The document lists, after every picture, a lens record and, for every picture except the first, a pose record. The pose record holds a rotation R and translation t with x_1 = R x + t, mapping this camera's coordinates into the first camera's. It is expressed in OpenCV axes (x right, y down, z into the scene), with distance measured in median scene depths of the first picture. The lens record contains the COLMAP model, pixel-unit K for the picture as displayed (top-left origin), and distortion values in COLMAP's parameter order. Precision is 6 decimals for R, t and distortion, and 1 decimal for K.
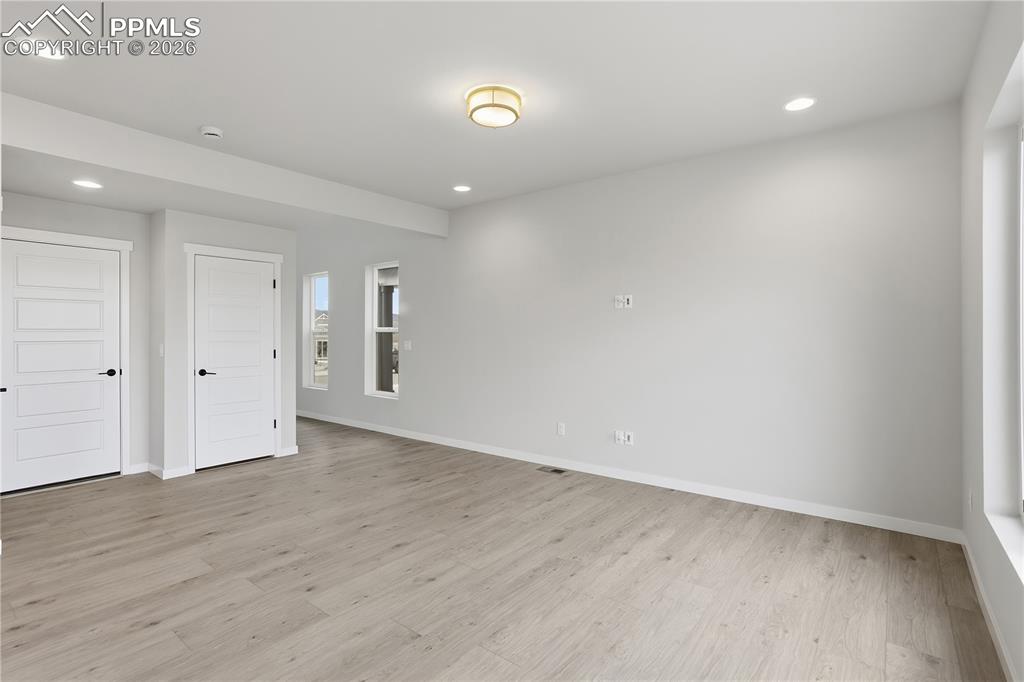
lens RADIAL K [[503.0, 0, 510.3], [0, 503.0, 343.6], [0, 0, 1]] dist [-0.043240, 0.026607]
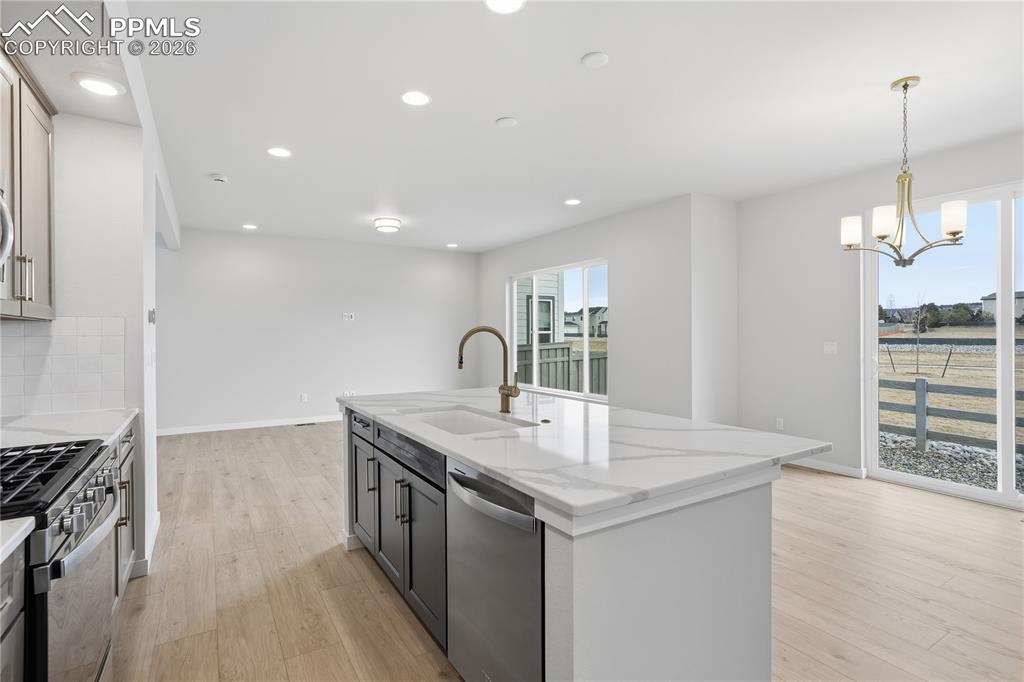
lens RADIAL K [[503.0, 0, 515.1], [0, 503.0, 340.4], [0, 0, 1]] dist [-0.043240, 0.026607]
pose [[0.336547, -0.011264, 0.941599, -1.431777], [0.021972, 0.999750, 0.004107, 0.006258], [-0.941410, 0.019306, 0.336710, -0.146432]]
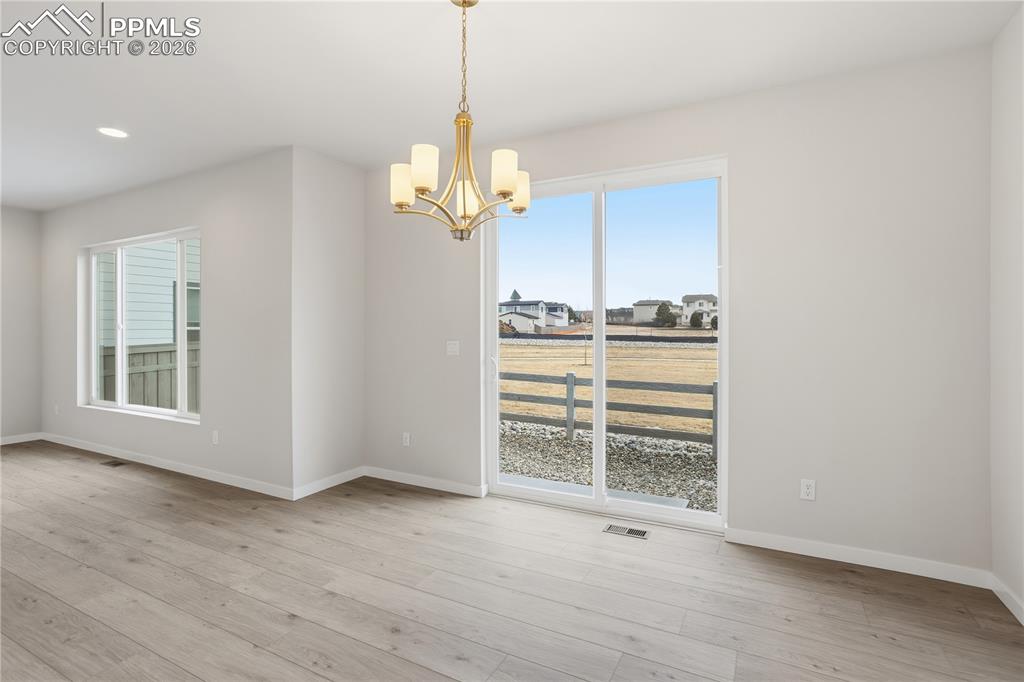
lens RADIAL K [[498.2, 0, 513.9], [0, 498.2, 335.0], [0, 0, 1]] dist [-0.028567, 0.015863]
pose [[-0.174896, -0.007441, 0.984559, -1.076708], [0.019452, 0.999750, 0.011011, 0.010596], [-0.984395, 0.021077, -0.174708, -0.411246]]
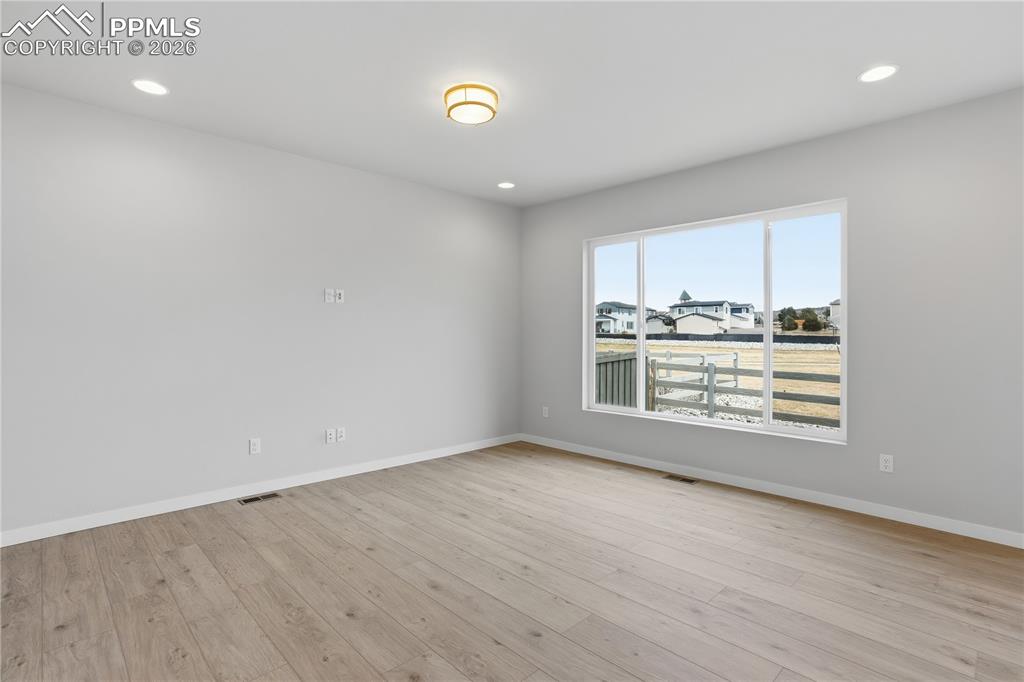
lens RADIAL K [[503.0, 0, 515.2], [0, 503.0, 343.4], [0, 0, 1]] dist [-0.043240, 0.026607]
pose [[0.130044, -0.018306, 0.991339, -0.817353], [0.018544, 0.999700, 0.016028, 0.000023], [-0.991335, 0.016299, 0.130344, 0.621128]]
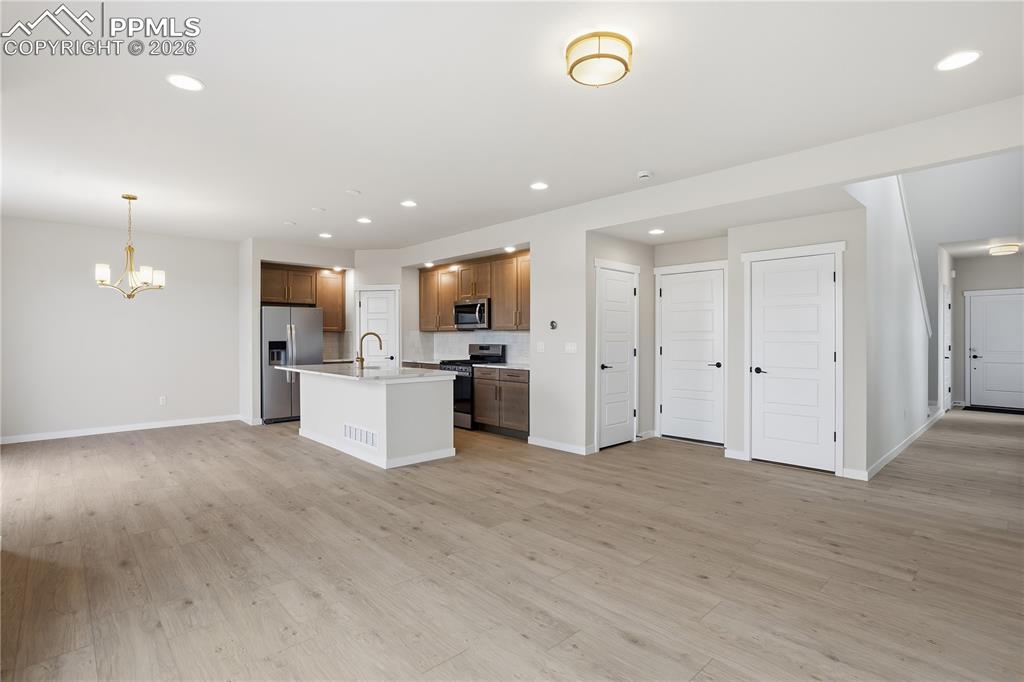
lens RADIAL K [[503.0, 0, 509.8], [0, 503.0, 335.9], [0, 0, 1]] dist [-0.043240, 0.026607]
pose [[-0.157827, -0.004233, -0.987458, 0.650497], [-0.017454, 0.999847, -0.001496, -0.005300], [0.987312, 0.016999, -0.157877, 0.786056]]
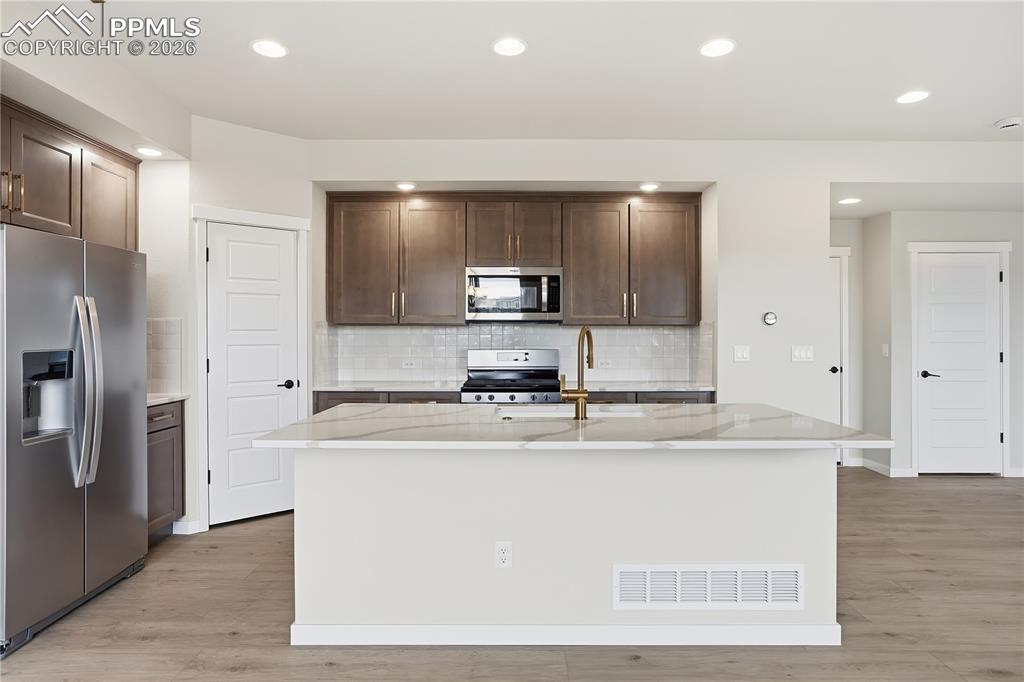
lens RADIAL K [[581.5, 0, 512.6], [0, 581.5, 338.2], [0, 0, 1]] dist [-0.023887, 0.016887]
pose [[0.617020, 0.003385, -0.786940, -0.296668], [-0.014389, 0.999872, -0.006982, 0.010334], [0.786816, 0.015631, 0.616990, -0.416188]]
